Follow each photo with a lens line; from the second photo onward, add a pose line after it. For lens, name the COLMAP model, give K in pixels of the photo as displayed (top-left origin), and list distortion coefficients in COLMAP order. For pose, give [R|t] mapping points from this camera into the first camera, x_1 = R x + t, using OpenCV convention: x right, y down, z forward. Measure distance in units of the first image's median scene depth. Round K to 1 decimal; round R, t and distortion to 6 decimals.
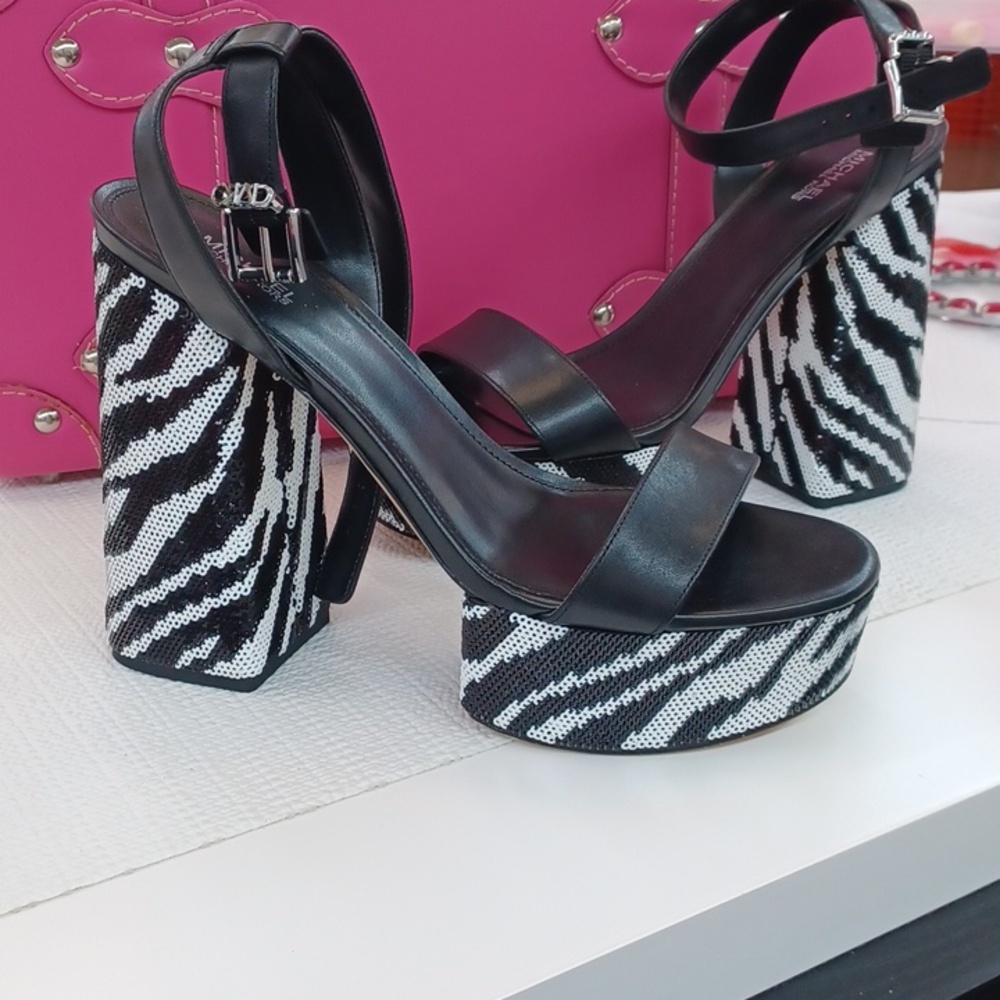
lens RADIAL K [[1606.2, 0, 498.1], [0, 1606.2, 500.8], [0, 0, 1]] dist [0.079240, 0.000000]
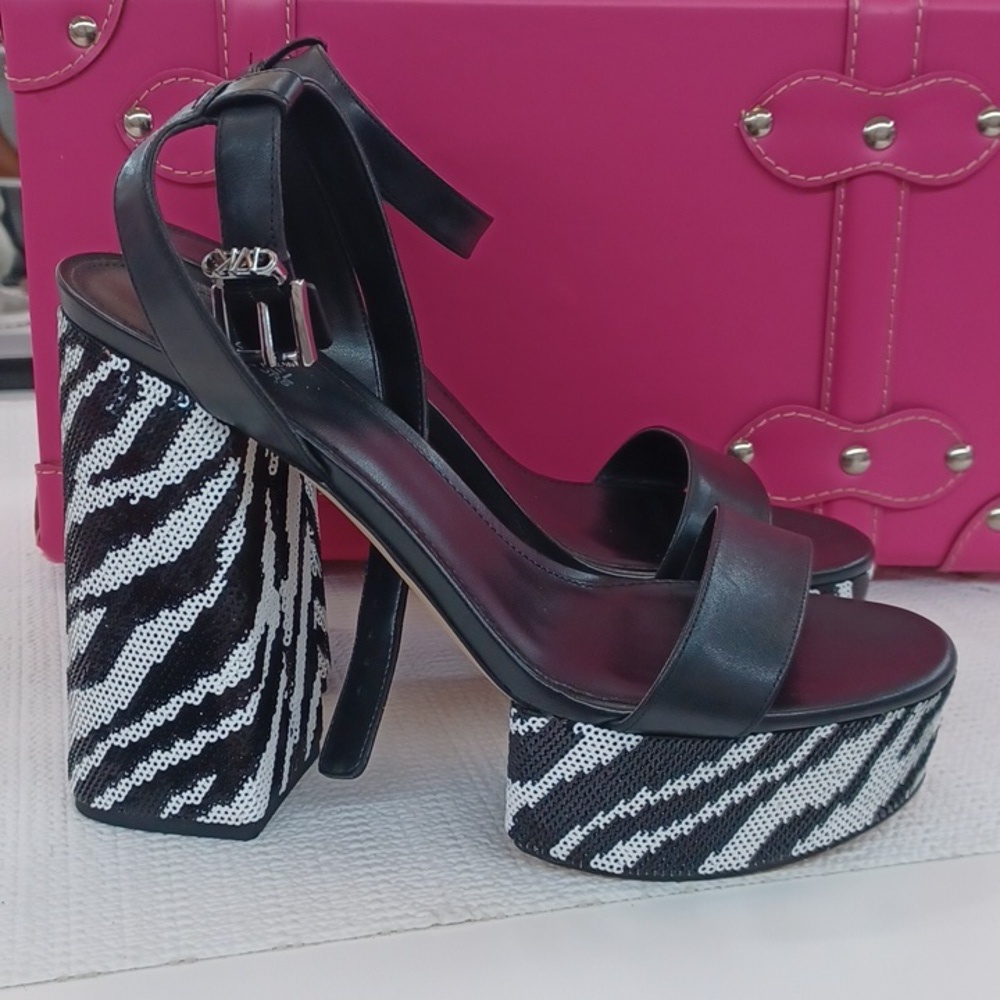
lens RADIAL K [[1606.2, 0, 506.8], [0, 1606.2, 496.5], [0, 0, 1]] dist [0.079240, 0.000000]
pose [[0.990115, -0.043435, 0.133365, -0.134589], [0.055201, 0.994779, -0.085837, 0.019643], [-0.128940, 0.092350, 0.987343, 0.126755]]
